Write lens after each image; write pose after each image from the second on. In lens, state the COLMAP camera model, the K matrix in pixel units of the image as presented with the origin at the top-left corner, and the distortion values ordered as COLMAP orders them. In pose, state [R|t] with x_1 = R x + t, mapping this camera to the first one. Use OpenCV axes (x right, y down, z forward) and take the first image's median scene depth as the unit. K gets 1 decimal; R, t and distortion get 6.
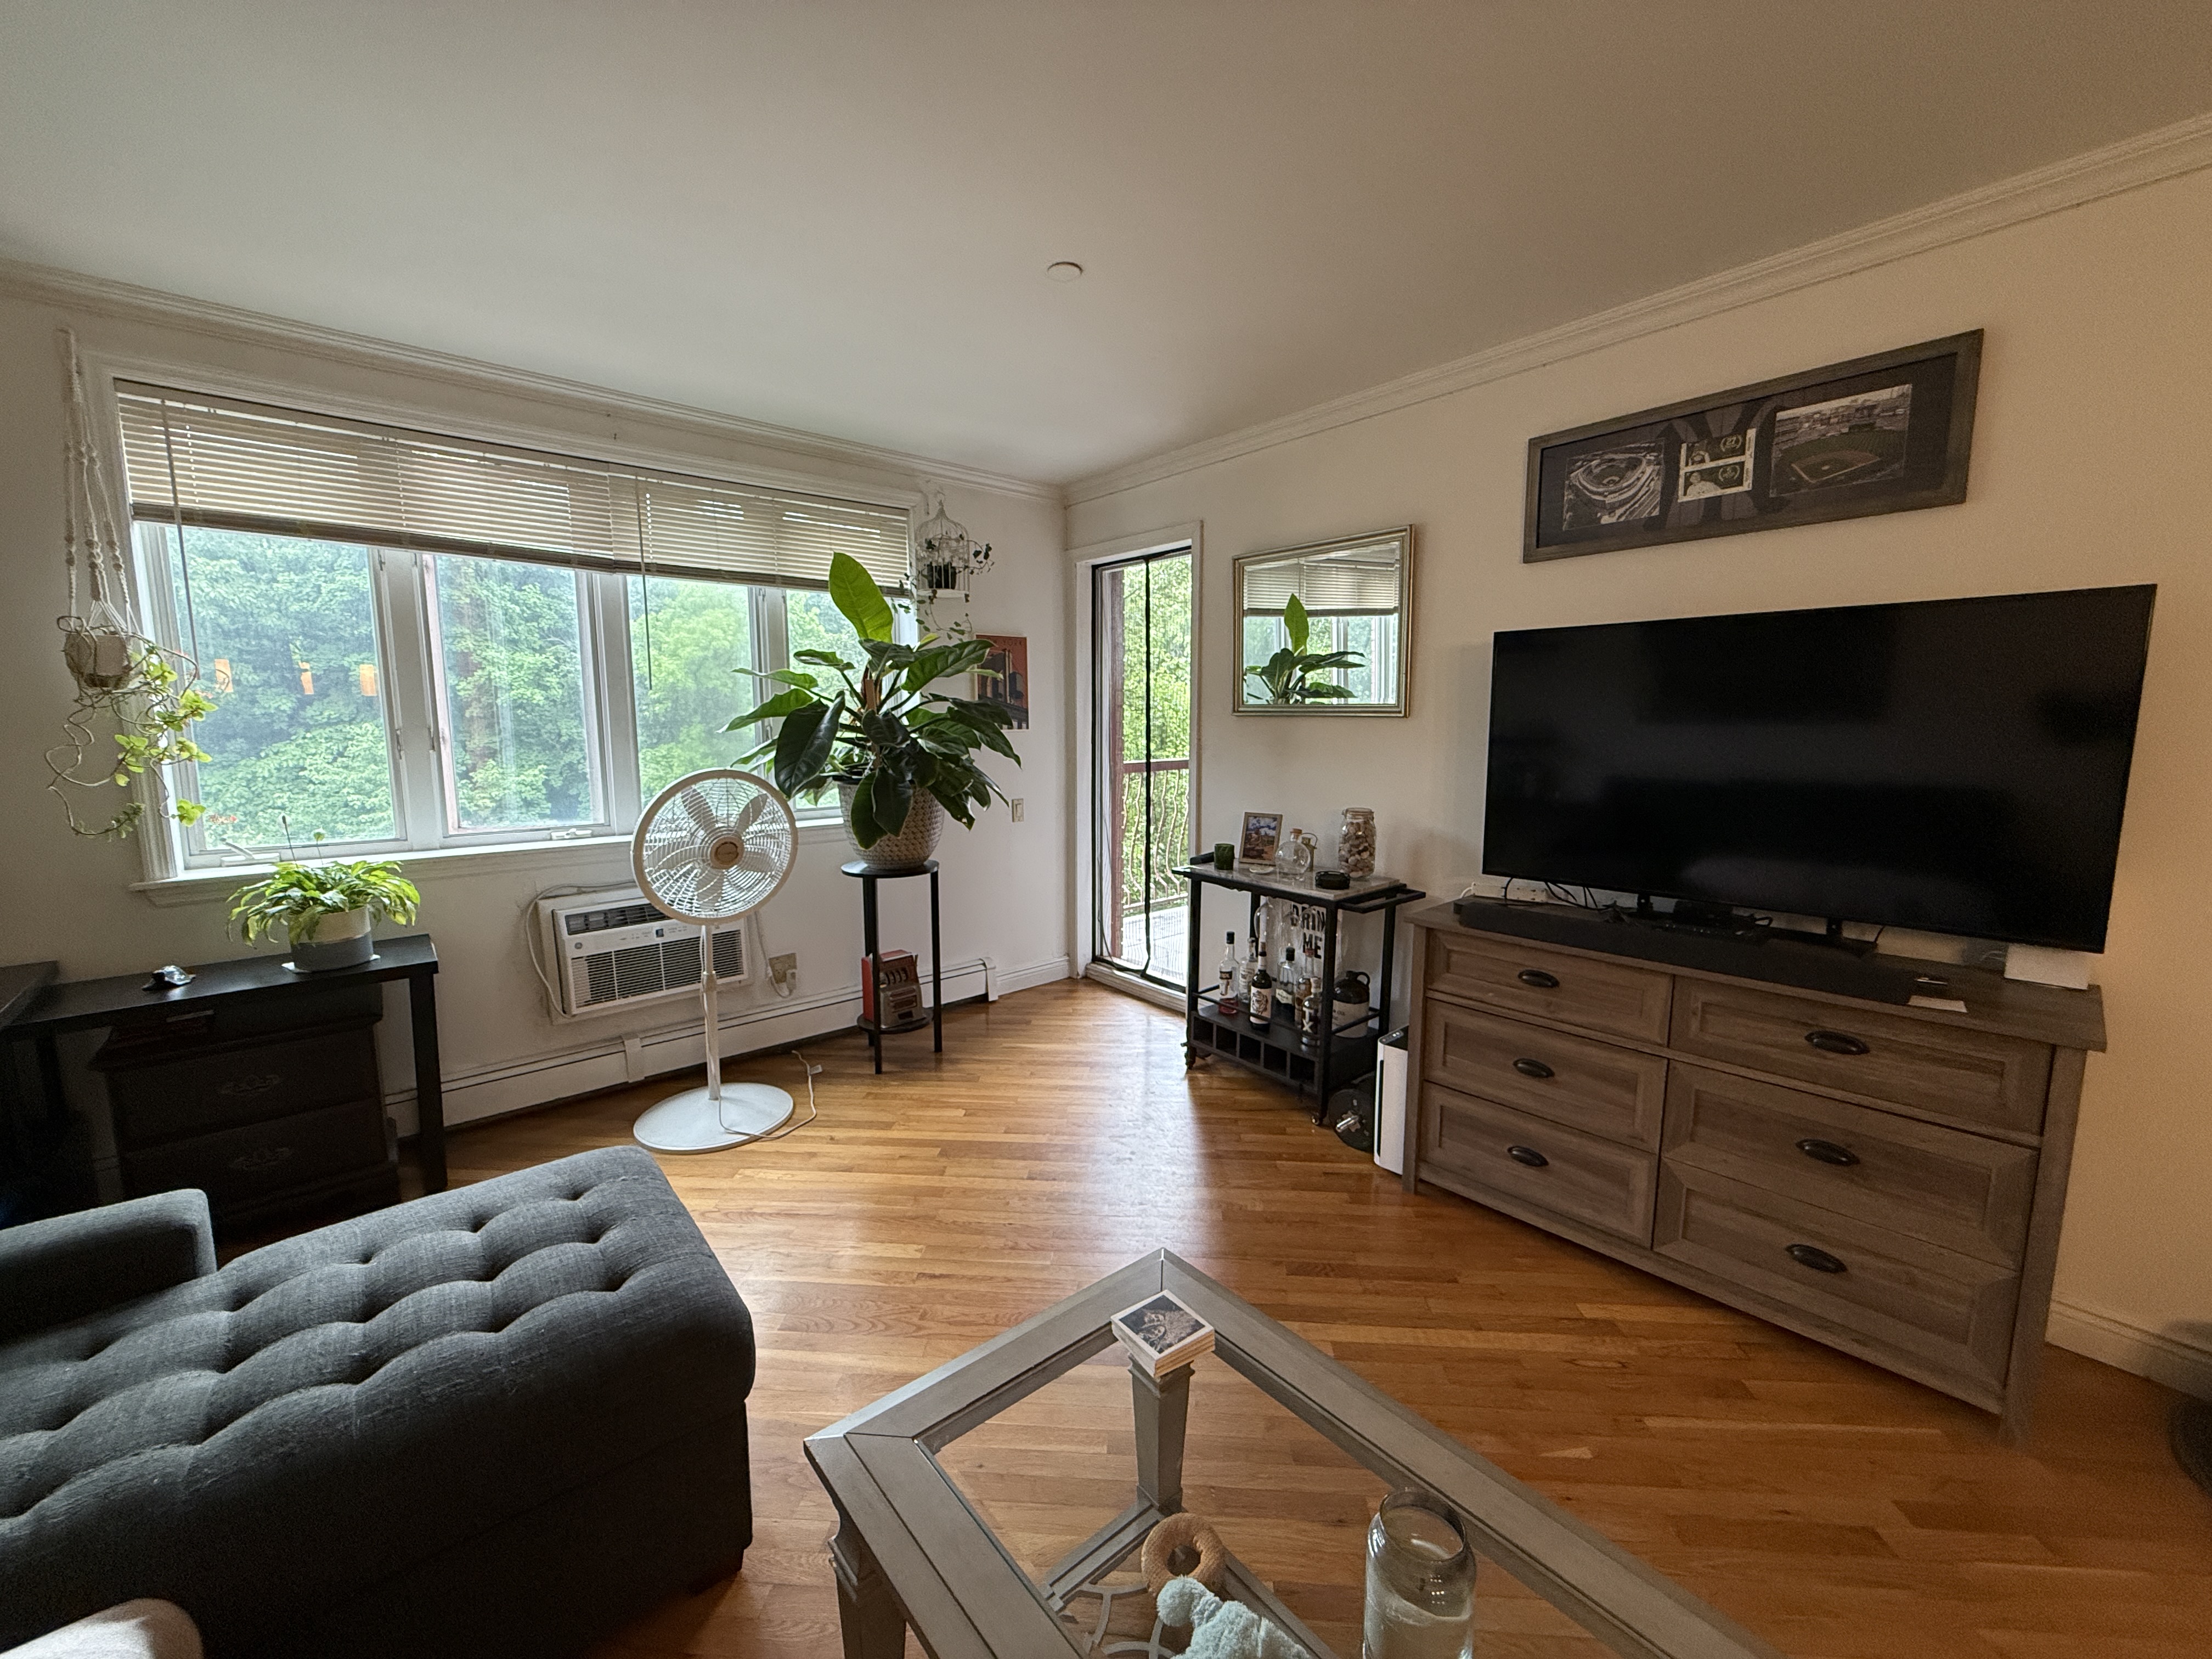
lens RADIAL K [[875.9, 0, 1102.9], [0, 875.9, 828.9], [0, 0, 1]] dist [-0.000142, -0.000322]
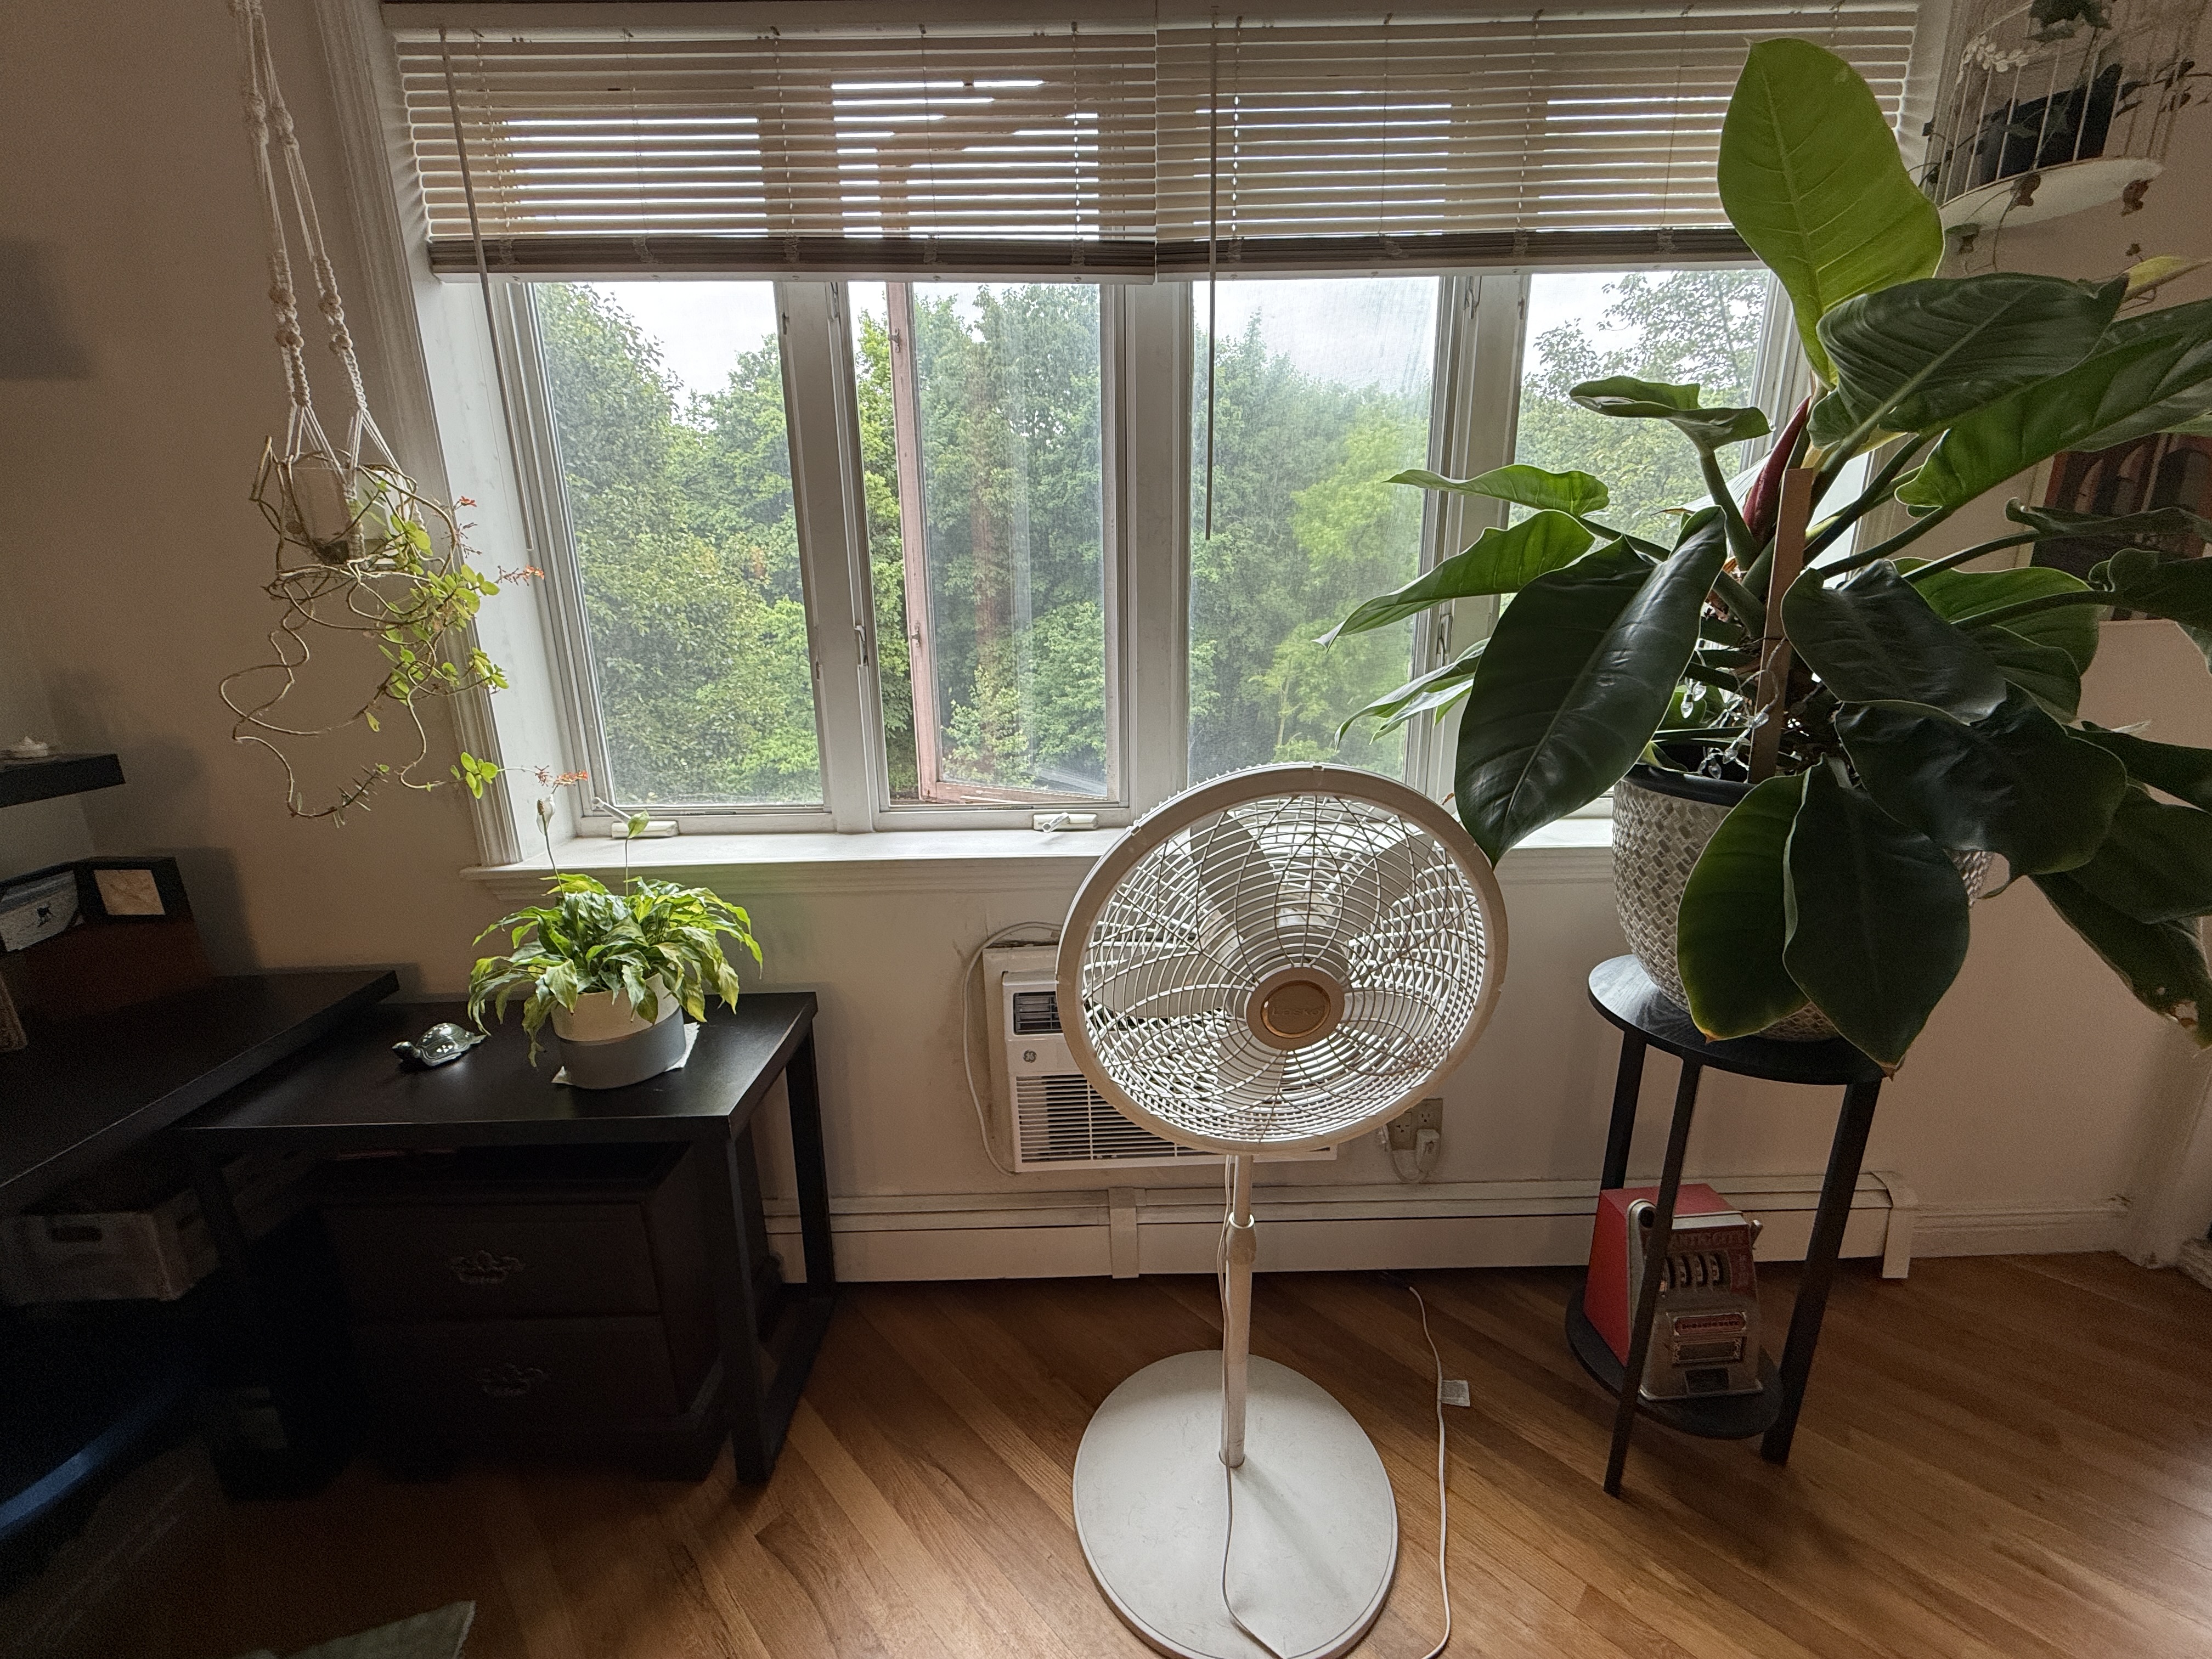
lens RADIAL K [[875.9, 0, 1102.6], [0, 875.9, 826.9], [0, 0, 1]] dist [-0.000142, -0.000322]
pose [[0.762276, 0.152641, -0.628996, -0.265279], [-0.064482, 0.984869, 0.160858, -0.087684], [0.644032, -0.082059, 0.760585, 0.655603]]
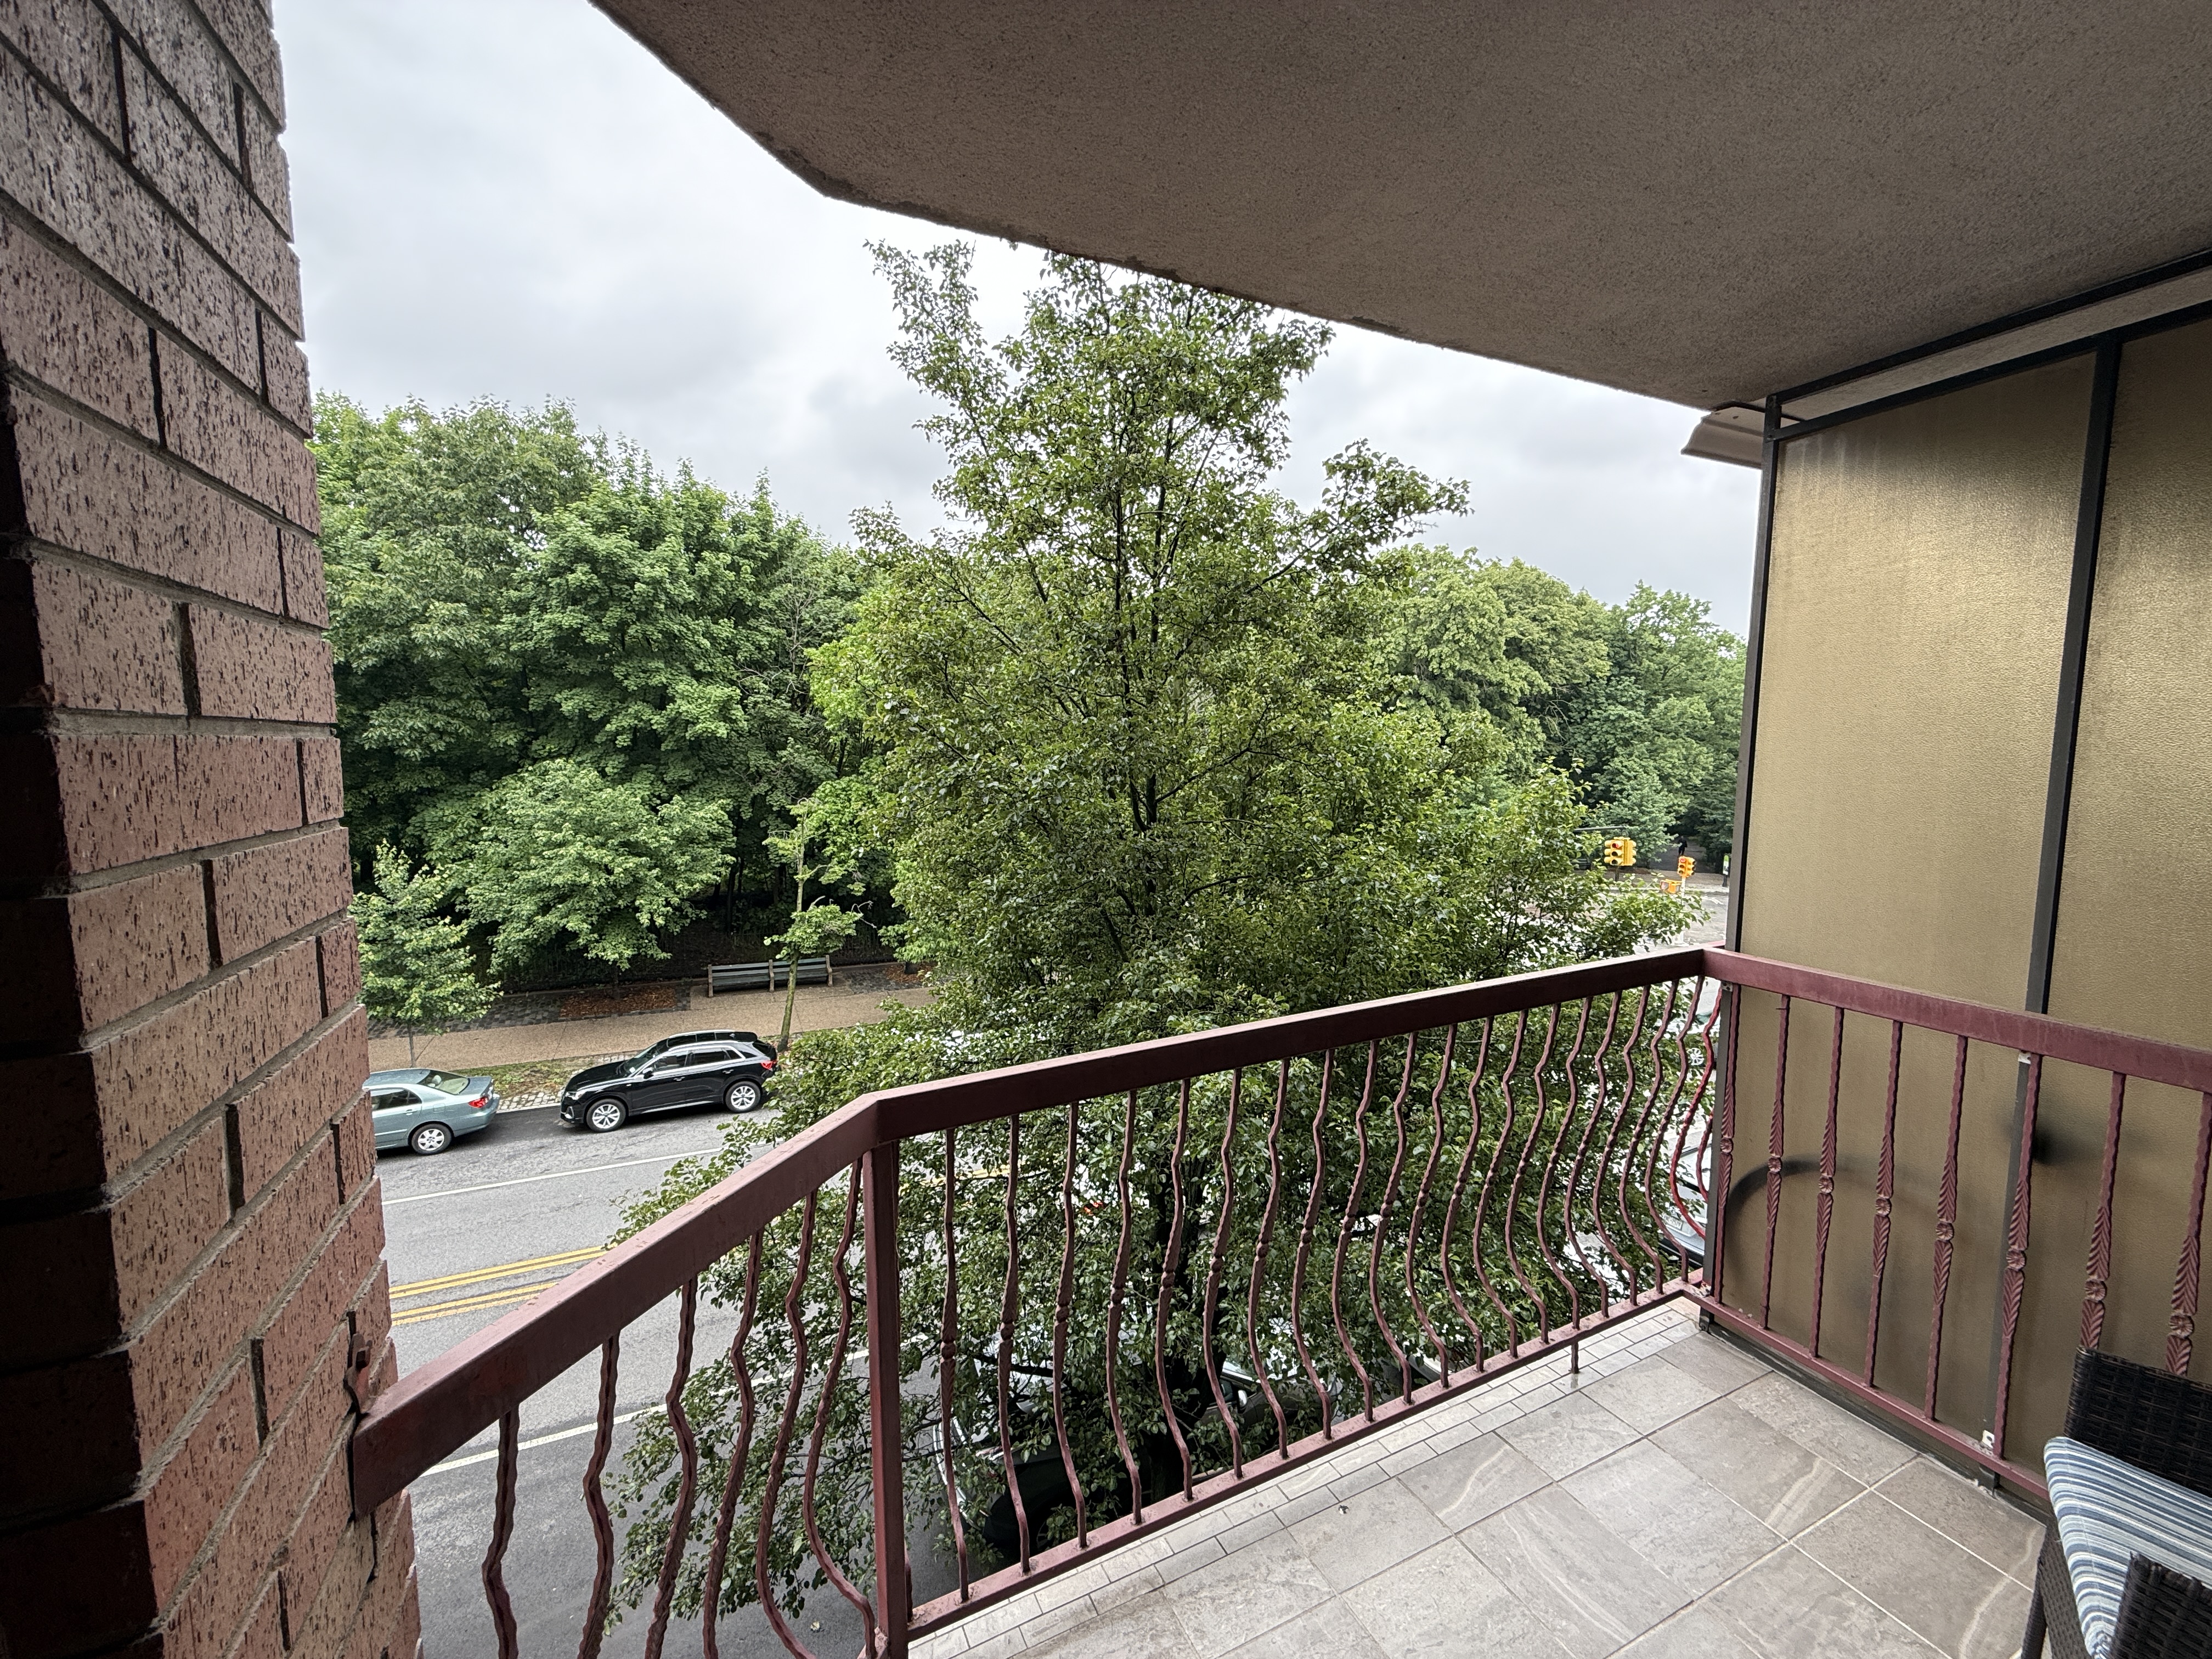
lens RADIAL K [[875.9, 0, 1099.0], [0, 875.9, 831.9], [0, 0, 1]] dist [-0.000142, -0.000322]
pose [[0.963462, 0.023209, -0.266837, 0.239219], [-0.028060, 0.999503, -0.014384, -0.290094], [0.266370, 0.021346, 0.963634, 1.454501]]
